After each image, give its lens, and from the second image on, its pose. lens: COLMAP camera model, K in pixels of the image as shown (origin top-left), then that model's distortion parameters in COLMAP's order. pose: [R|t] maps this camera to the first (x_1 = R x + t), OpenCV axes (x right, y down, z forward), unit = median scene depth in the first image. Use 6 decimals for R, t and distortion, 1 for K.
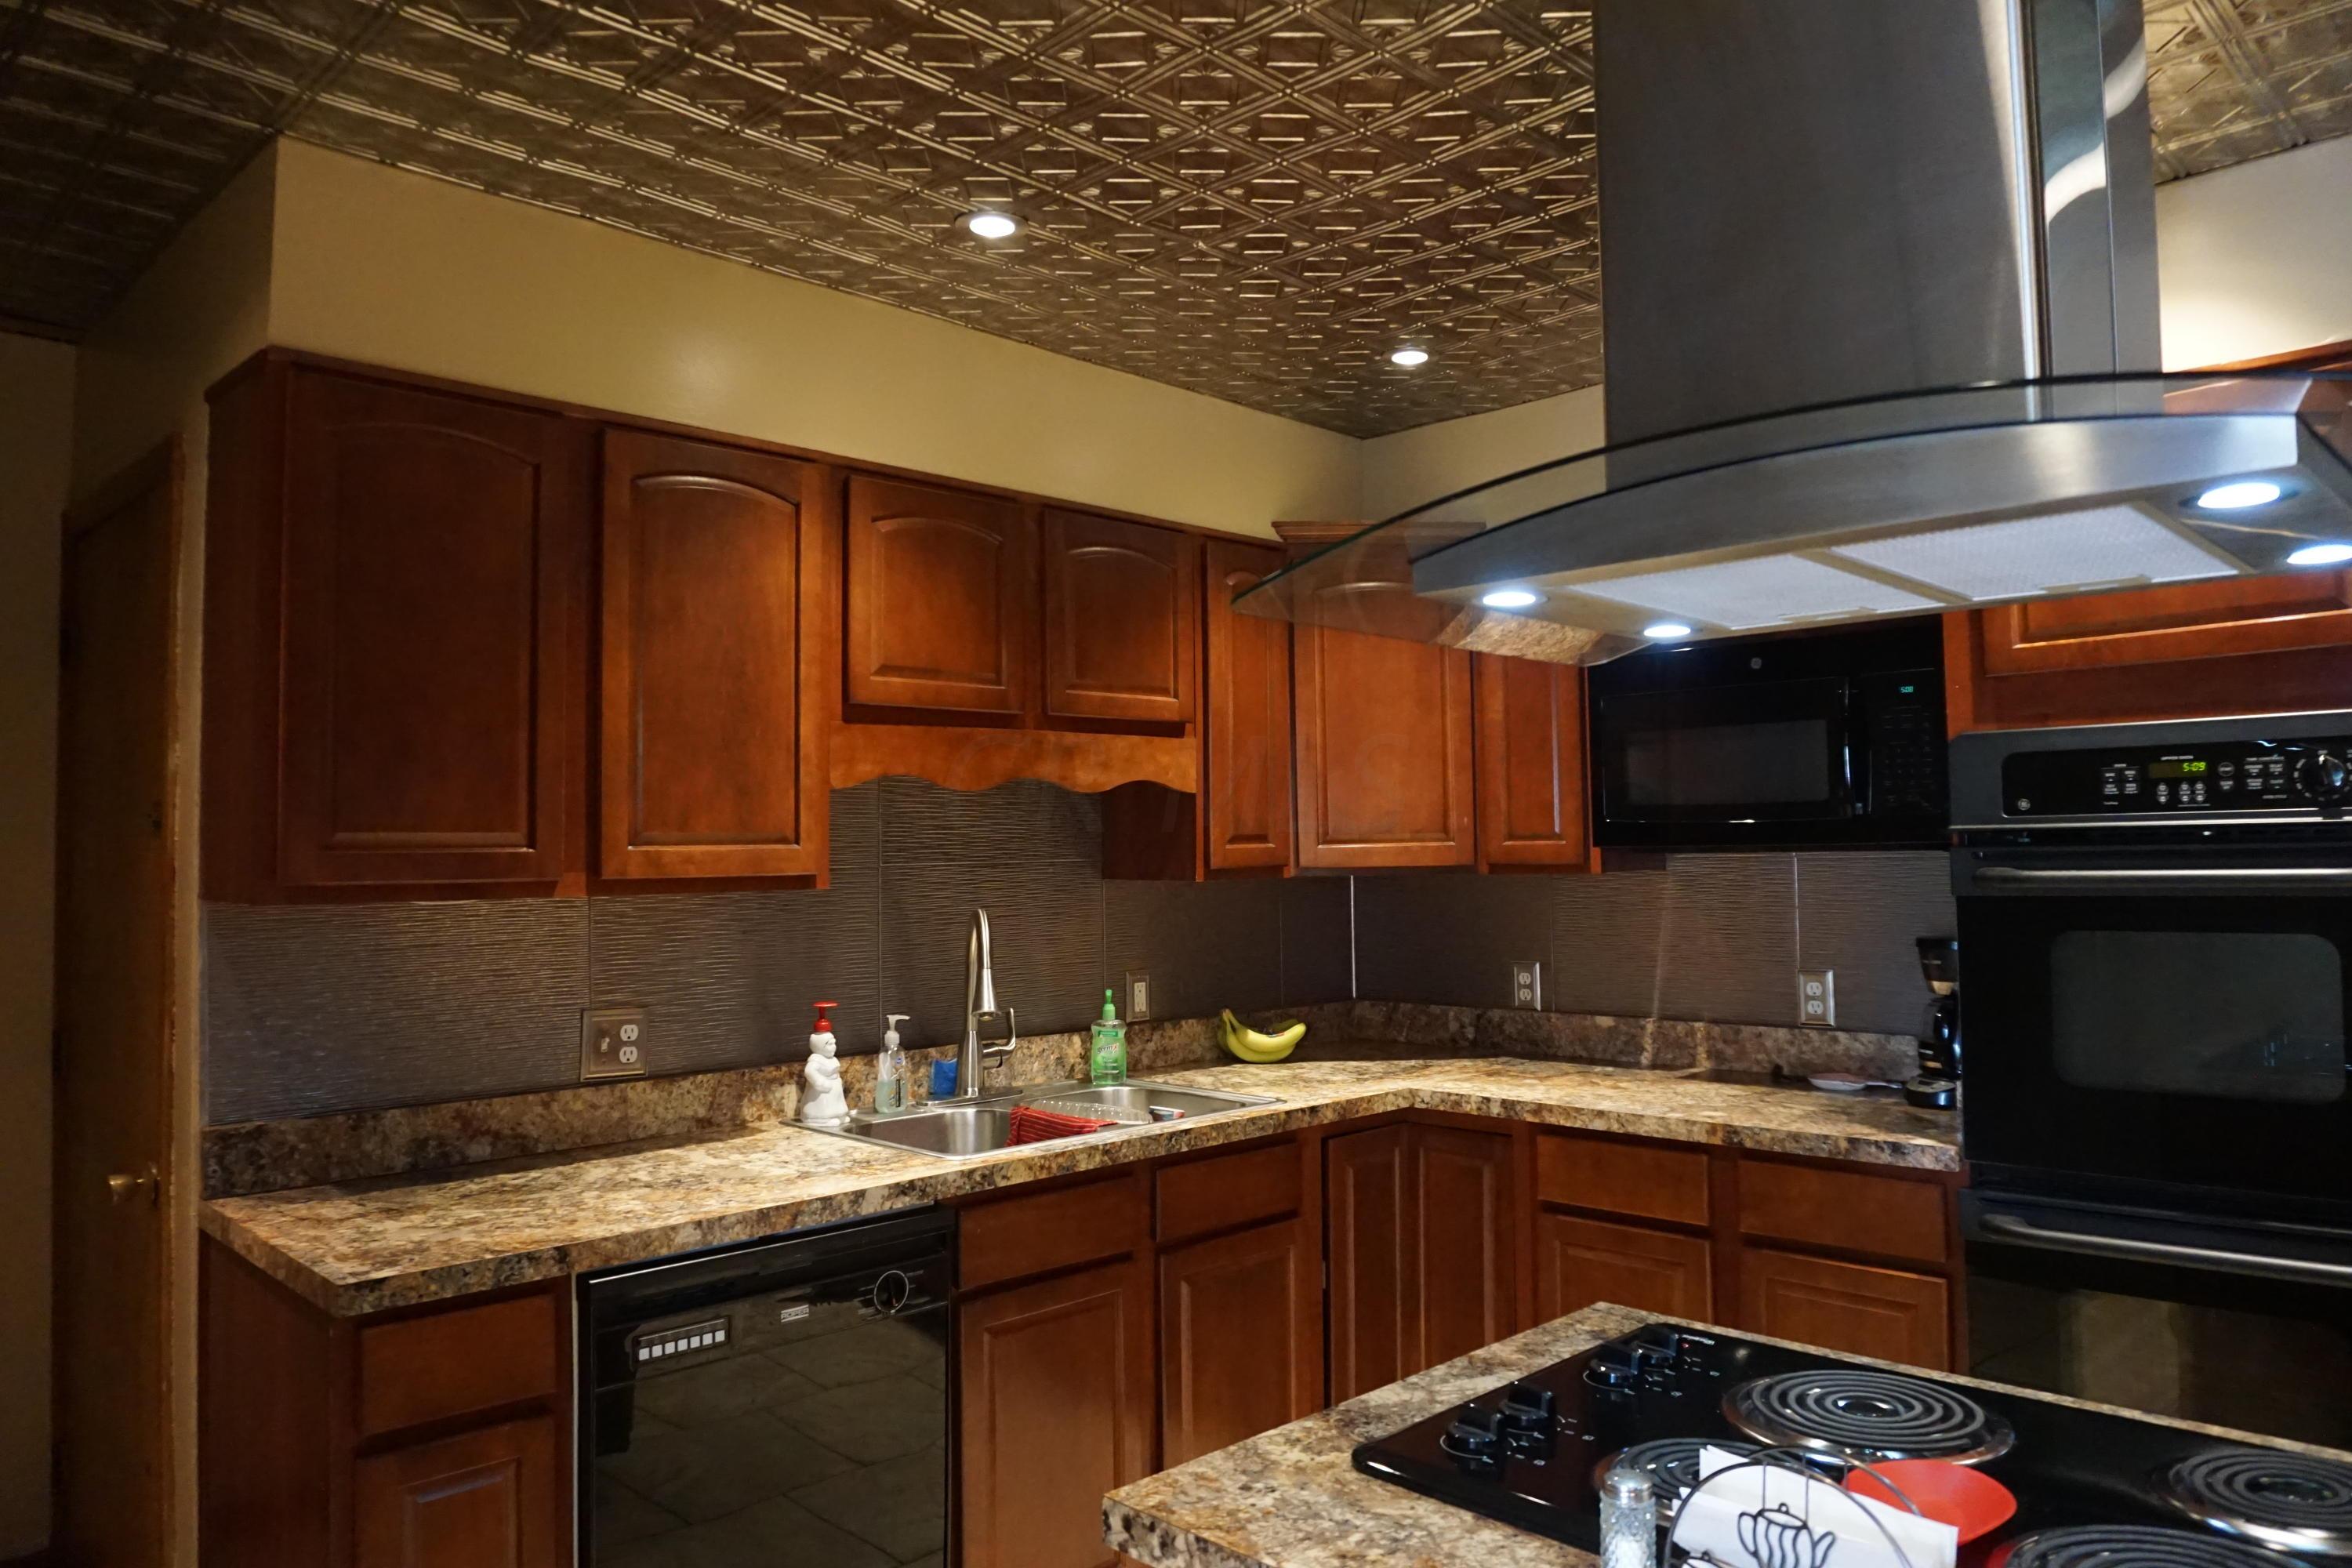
lens RADIAL K [[1612.1, 0, 1175.2], [0, 1612.1, 786.6], [0, 0, 1]] dist [-0.055006, 0.002339]
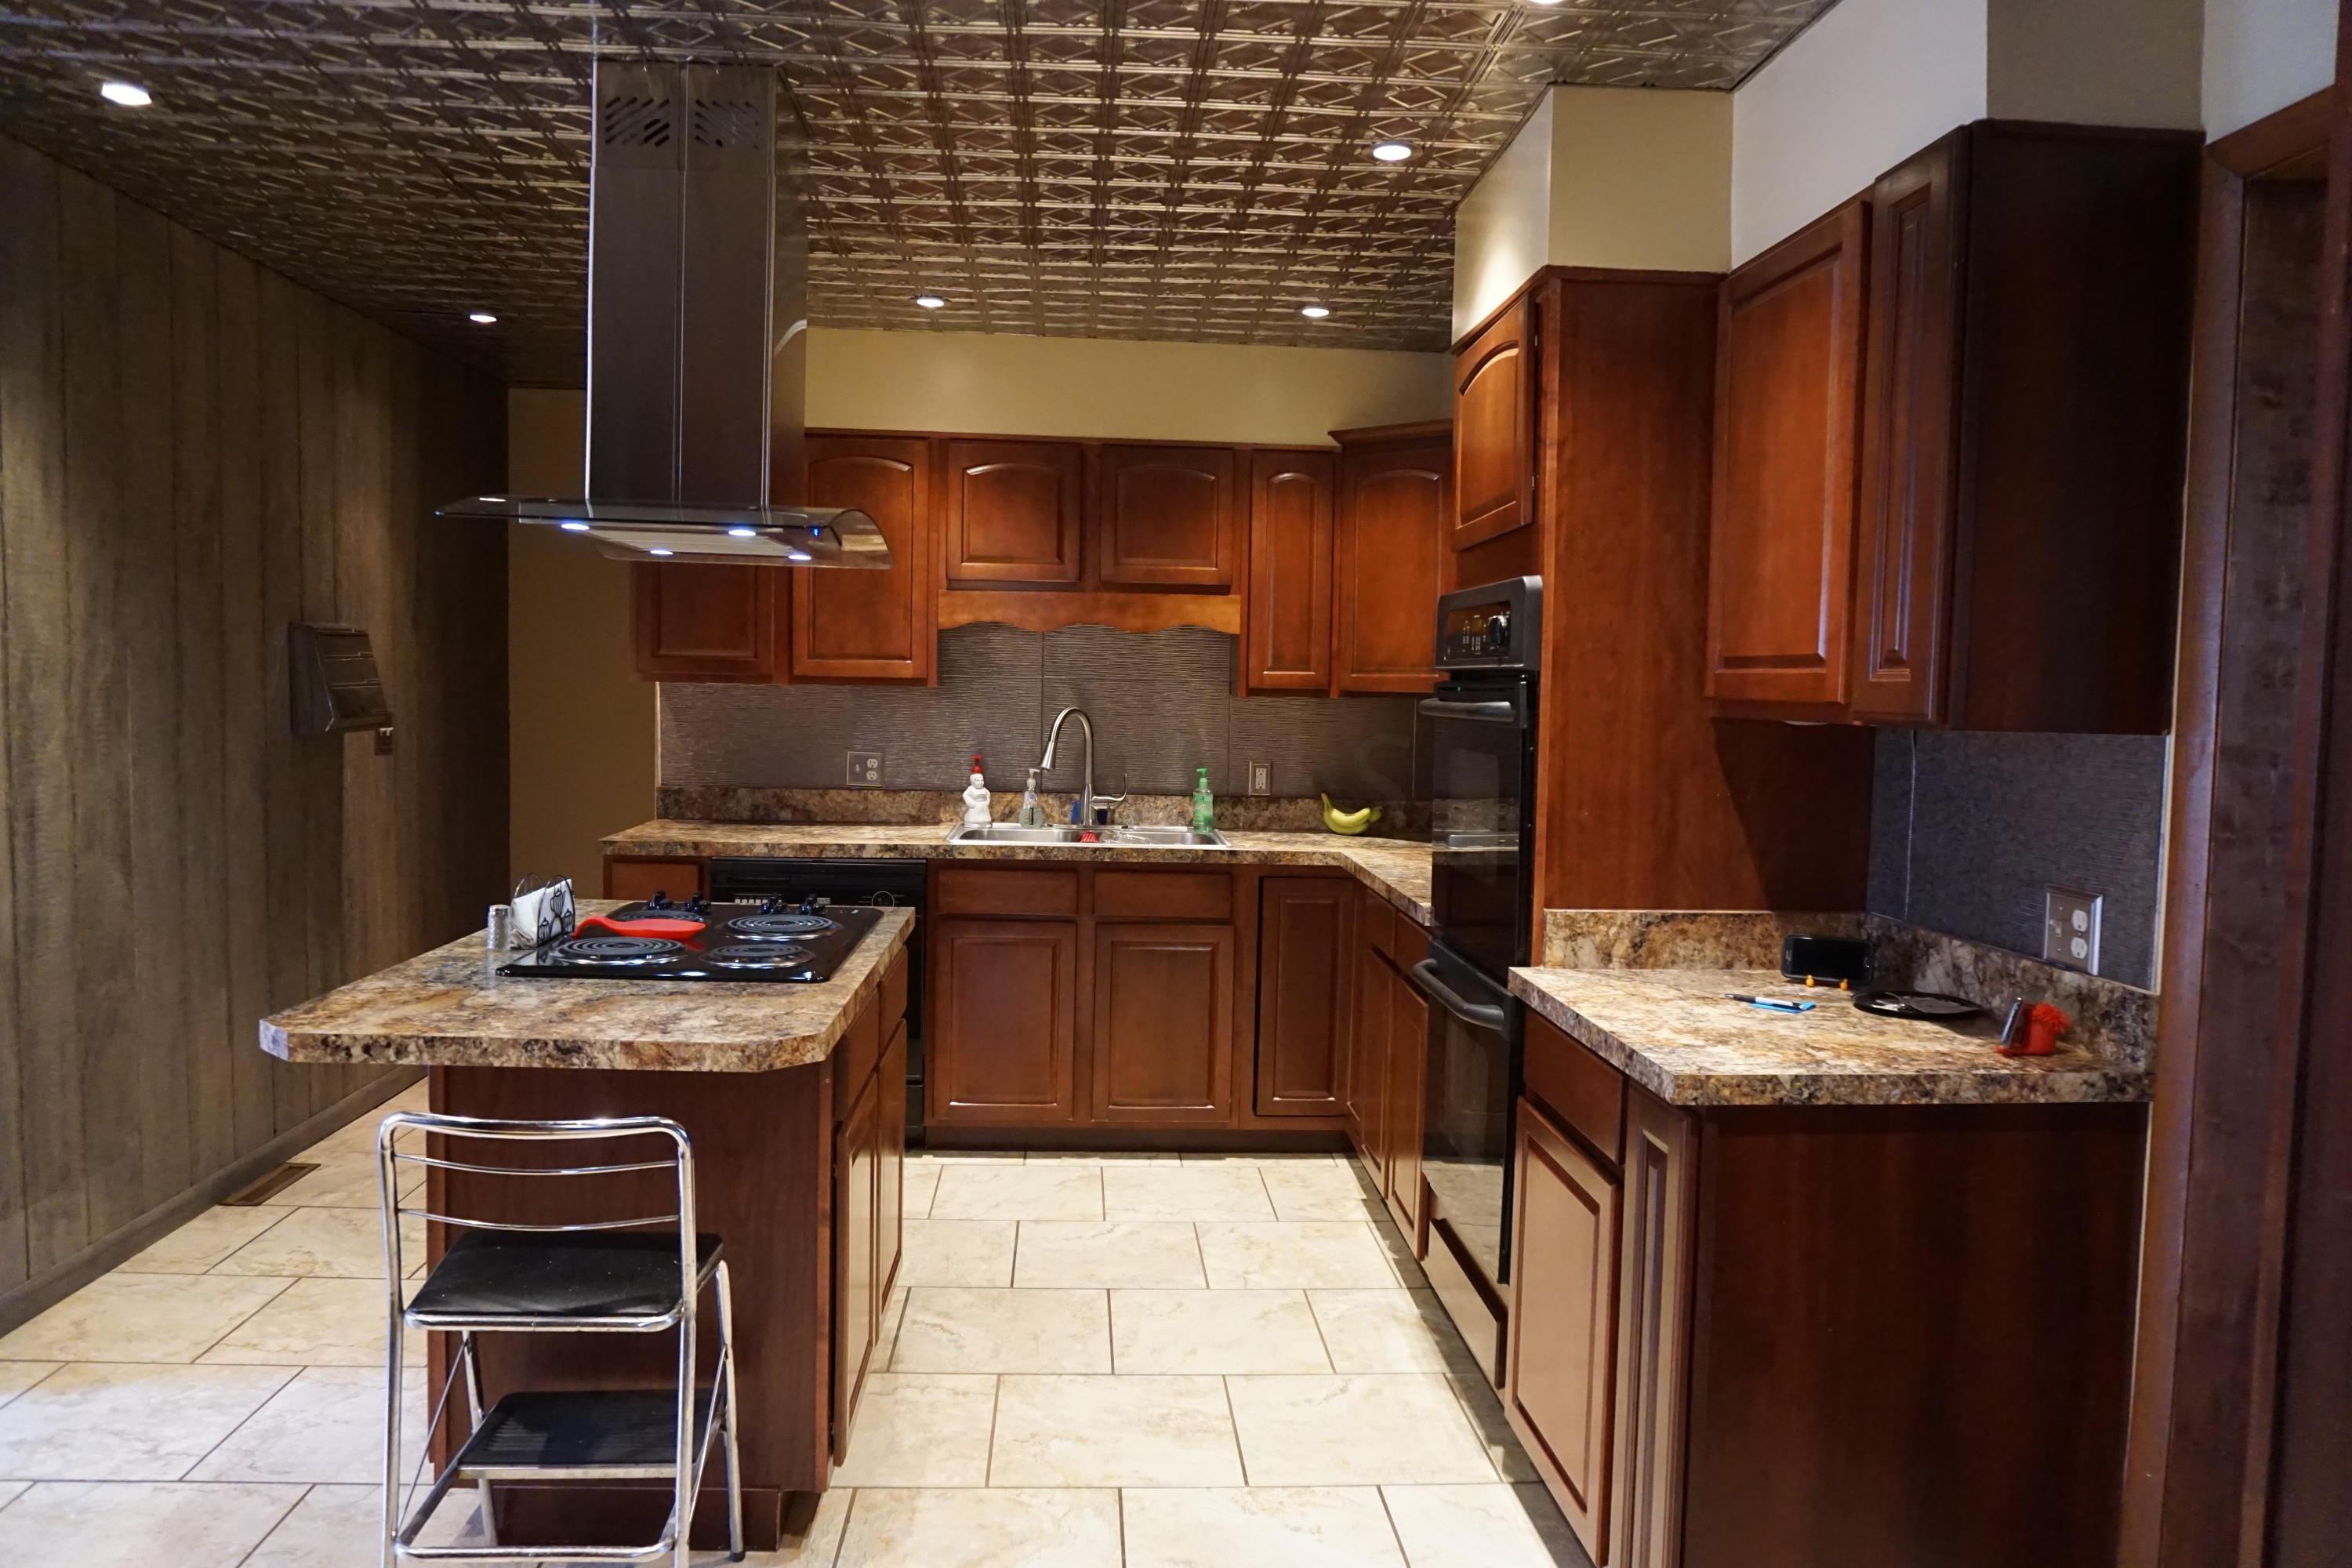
lens RADIAL K [[1590.7, 0, 1174.8], [0, 1590.7, 775.5], [0, 0, 1]] dist [-0.062509, 0.030236]
pose [[0.747415, 0.069310, -0.660732, 1.102334], [-0.005763, 0.995182, 0.097874, -0.010452], [0.664332, -0.069345, 0.744214, -0.113833]]
